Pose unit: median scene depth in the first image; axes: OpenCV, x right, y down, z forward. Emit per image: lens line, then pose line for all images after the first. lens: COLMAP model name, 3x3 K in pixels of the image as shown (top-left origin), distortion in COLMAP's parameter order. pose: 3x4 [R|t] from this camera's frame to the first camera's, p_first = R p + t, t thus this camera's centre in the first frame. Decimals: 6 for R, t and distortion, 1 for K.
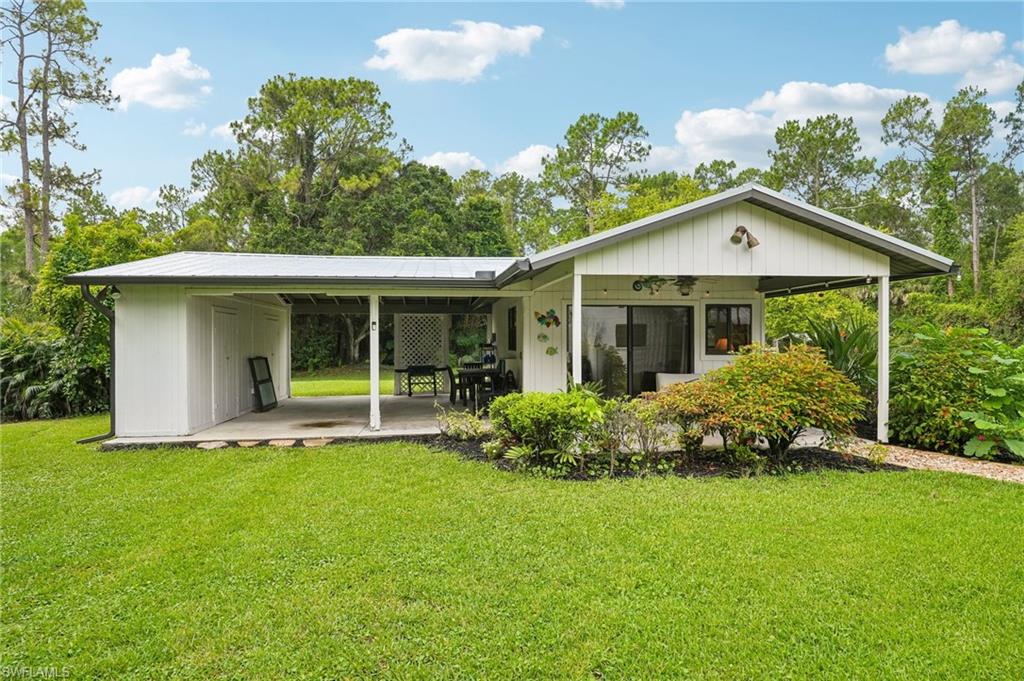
lens RADIAL K [[587.0, 0, 512.0], [0, 587.0, 342.6], [0, 0, 1]] dist [-0.007193, -0.000912]
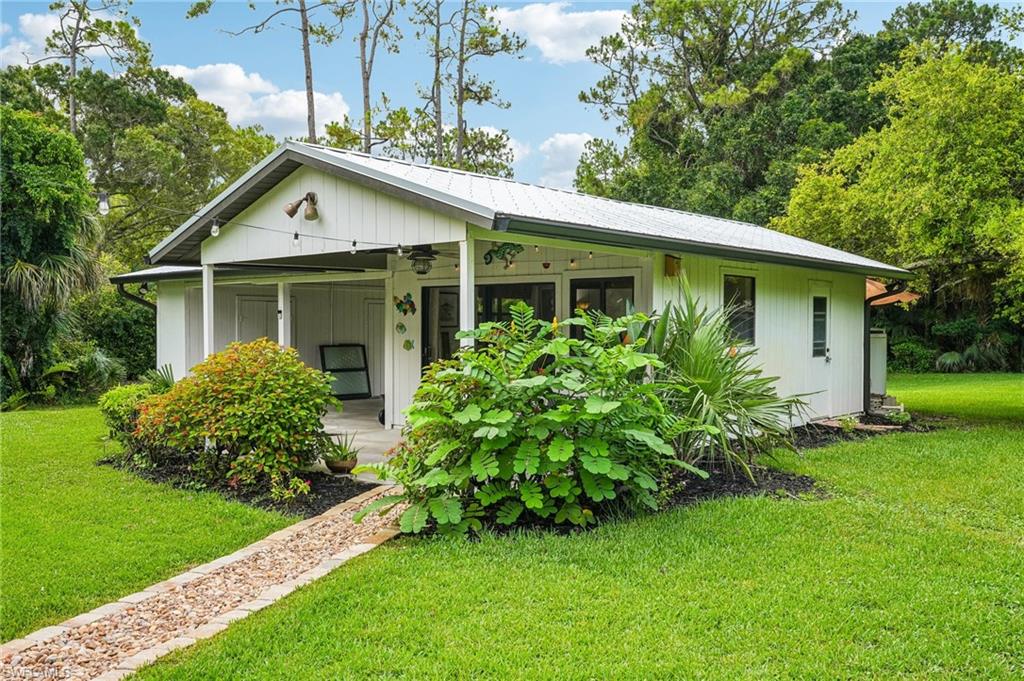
lens RADIAL K [[898.5, 0, 511.8], [0, 898.5, 338.9], [0, 0, 1]] dist [-0.004082, 0.000118]
pose [[0.672310, 0.017663, -0.740059, 1.071102], [-0.003048, 0.999773, 0.021092, -0.020032], [0.740263, -0.011924, 0.672211, 0.280434]]
